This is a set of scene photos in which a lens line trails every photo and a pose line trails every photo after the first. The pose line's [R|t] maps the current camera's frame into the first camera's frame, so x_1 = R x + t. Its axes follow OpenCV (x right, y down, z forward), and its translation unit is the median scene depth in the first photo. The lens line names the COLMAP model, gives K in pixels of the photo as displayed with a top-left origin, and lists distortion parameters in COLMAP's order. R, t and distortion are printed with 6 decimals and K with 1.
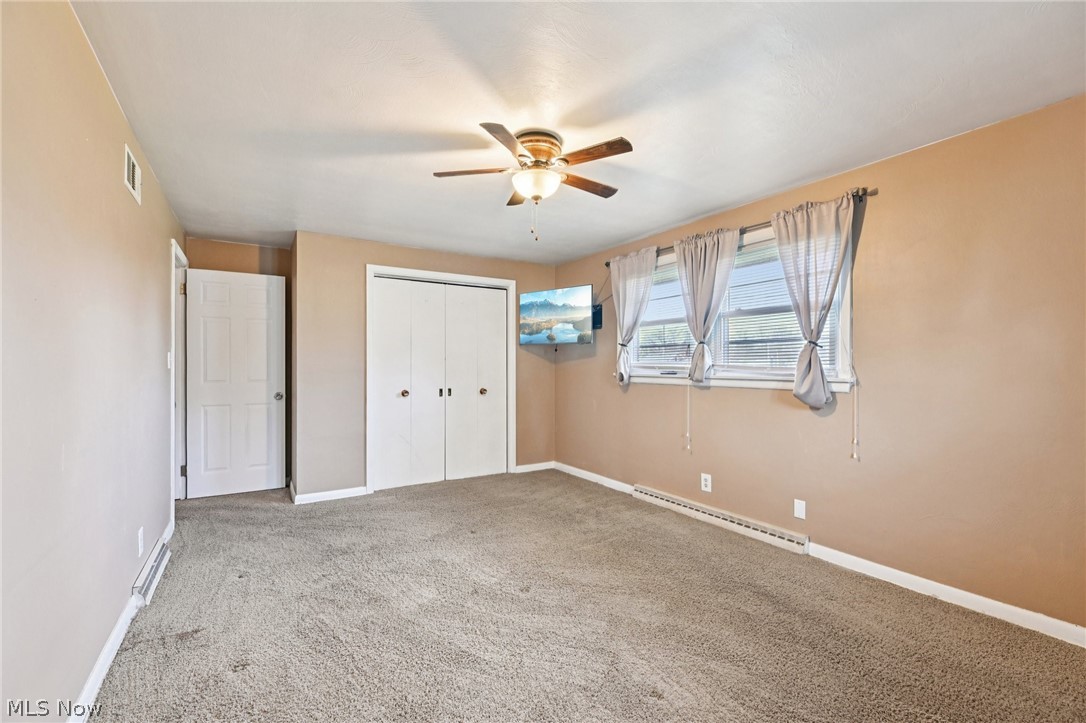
lens RADIAL K [[468.2, 0, 544.1], [0, 468.2, 365.5], [0, 0, 1]] dist [-0.001427, 0.000061]
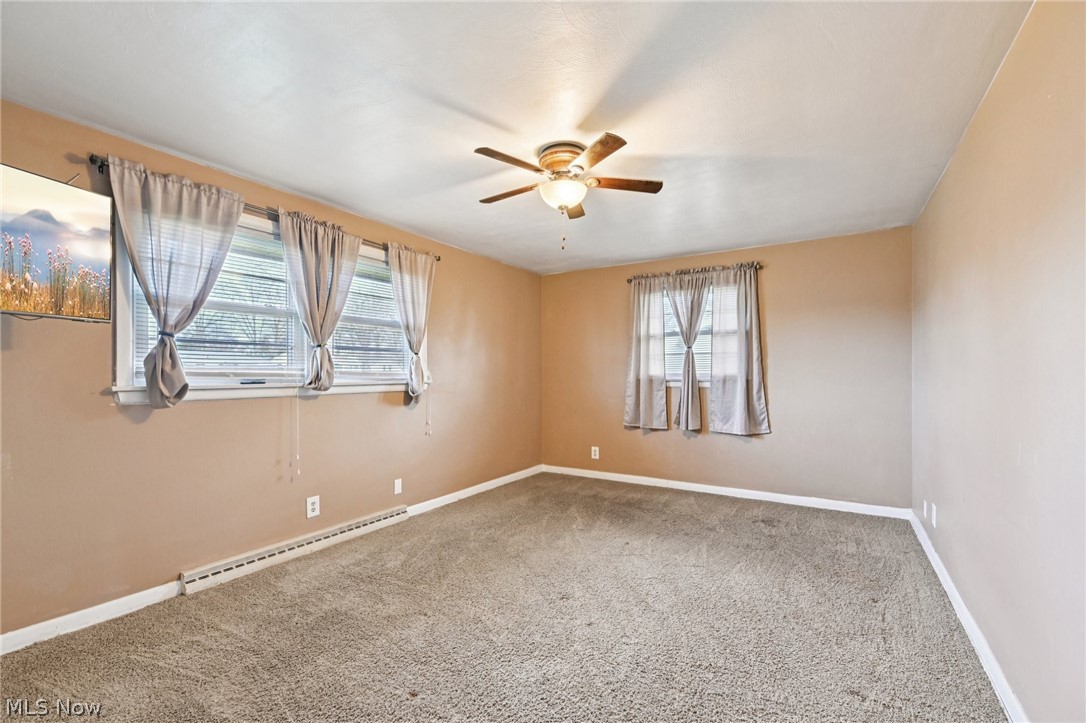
lens RADIAL K [[468.2, 0, 546.2], [0, 468.2, 365.5], [0, 0, 1]] dist [-0.001427, 0.000061]
pose [[-0.441393, 0.006889, 0.897287, -0.626308], [-0.001920, 0.999961, -0.008622, -0.004392], [-0.897312, -0.005529, -0.441363, 1.000730]]
